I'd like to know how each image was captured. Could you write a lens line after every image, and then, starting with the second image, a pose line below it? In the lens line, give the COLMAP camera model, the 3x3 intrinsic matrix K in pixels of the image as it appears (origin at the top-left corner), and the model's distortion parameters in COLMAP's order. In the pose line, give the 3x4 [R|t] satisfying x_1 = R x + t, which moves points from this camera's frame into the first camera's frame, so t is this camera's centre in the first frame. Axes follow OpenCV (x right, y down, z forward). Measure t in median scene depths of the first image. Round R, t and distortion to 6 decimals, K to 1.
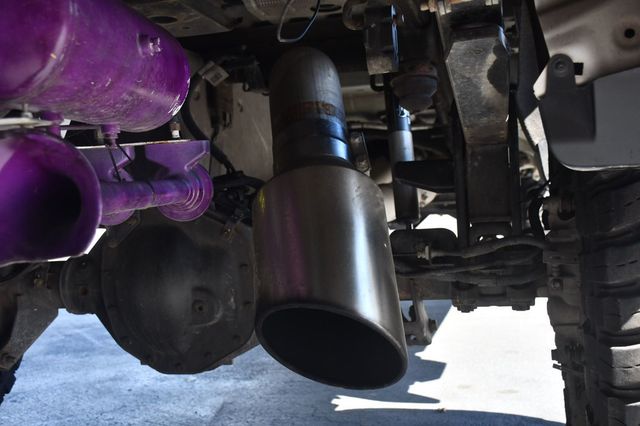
lens RADIAL K [[736.8, 0, 320.0], [0, 736.8, 213.0], [0, 0, 1]] dist [0.005474, 0.005363]
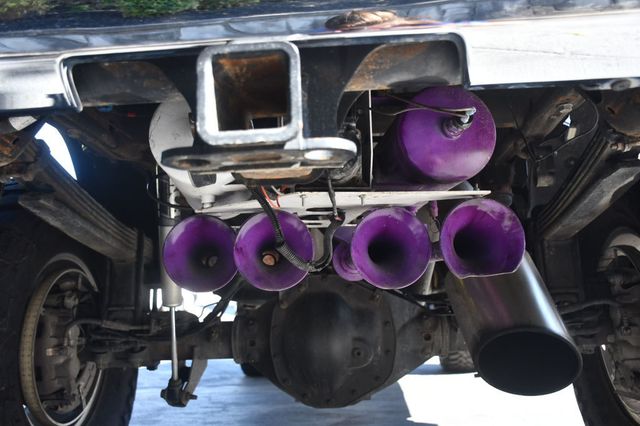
lens RADIAL K [[649.2, 0, 320.0], [0, 649.2, 213.0], [0, 0, 1]] dist [-0.020231, 0.006852]
pose [[0.982804, 0.050394, 0.177643, -0.452226], [-0.018906, 0.984445, -0.174674, 0.084460], [-0.183682, 0.168311, 0.968469, -0.173141]]
